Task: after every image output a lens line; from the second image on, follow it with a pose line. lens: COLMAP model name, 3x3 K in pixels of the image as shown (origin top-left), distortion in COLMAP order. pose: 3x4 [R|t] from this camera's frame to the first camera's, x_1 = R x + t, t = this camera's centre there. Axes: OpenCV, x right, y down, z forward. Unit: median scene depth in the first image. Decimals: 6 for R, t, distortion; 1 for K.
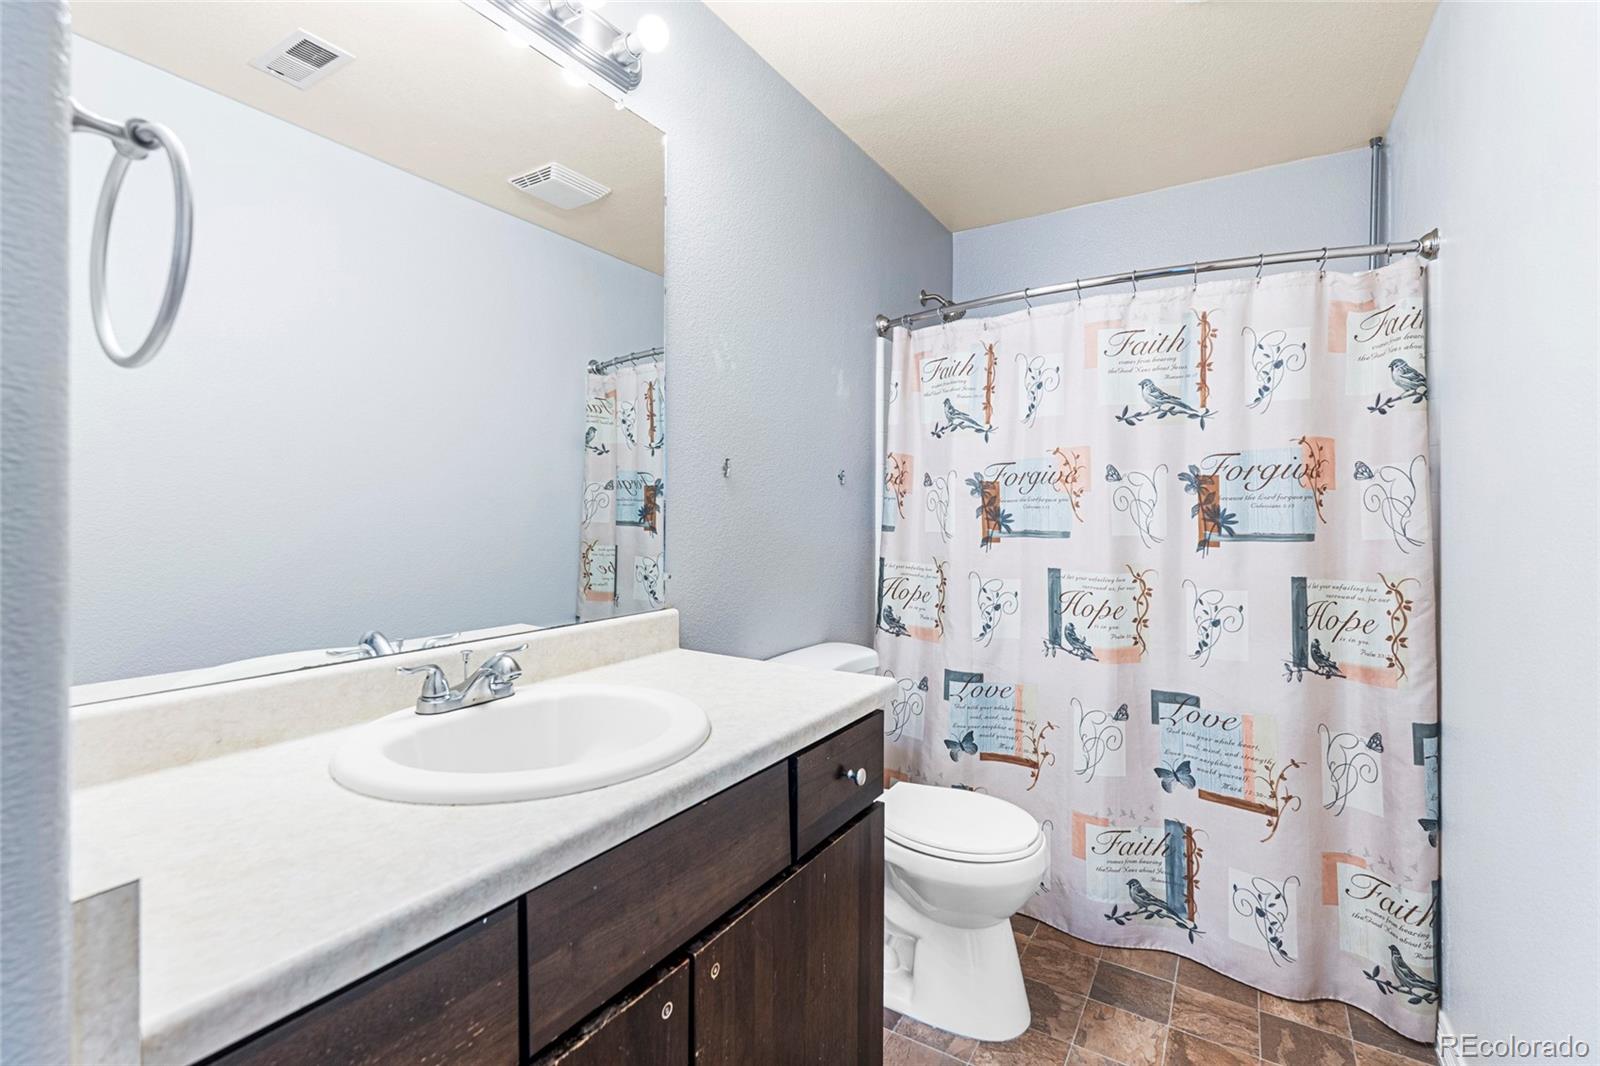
lens RADIAL K [[712.5, 0, 805.3], [0, 712.5, 533.8], [0, 0, 1]] dist [-0.001333, 0.000455]
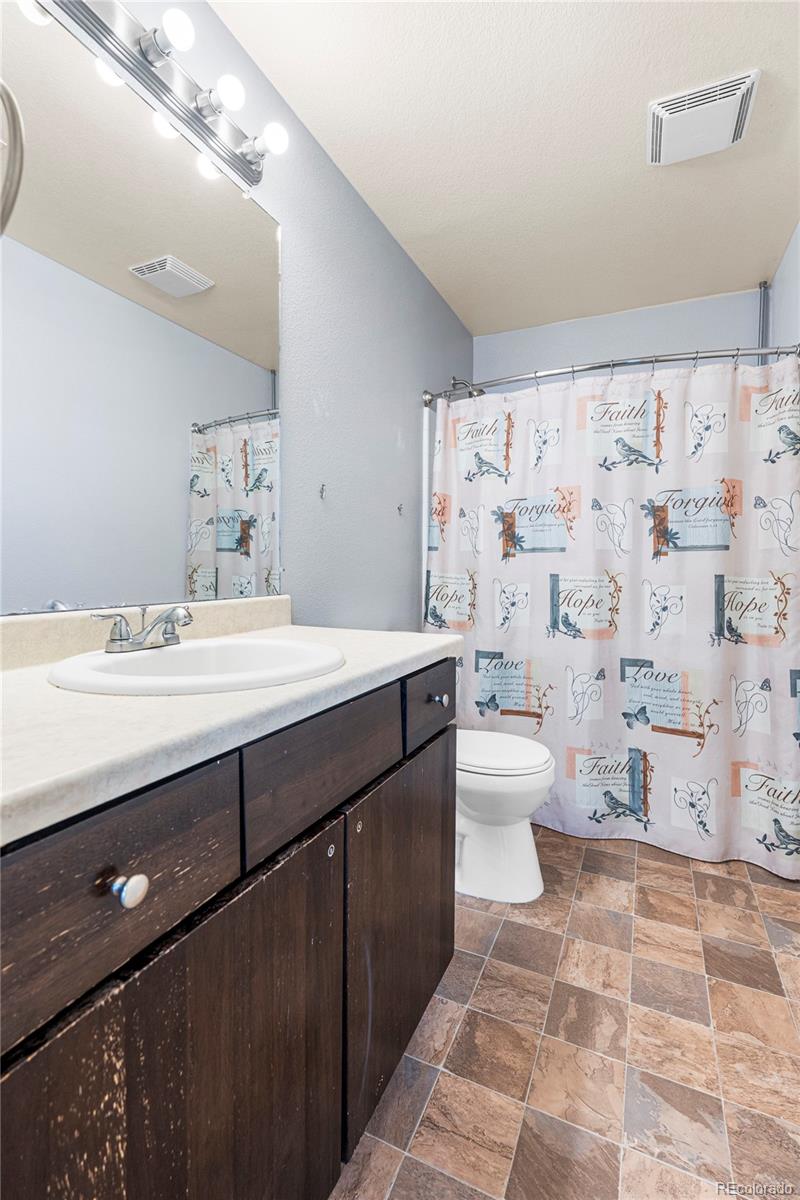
lens RADIAL K [[534.4, 0, 412.5], [0, 534.4, 594.0], [0, 0, 1]] dist [-0.001333, 0.000455]
pose [[0.990831, -0.005248, 0.135006, -0.079636], [0.002422, 0.999775, 0.021084, 0.075468], [-0.135086, -0.020563, 0.990620, -0.002536]]
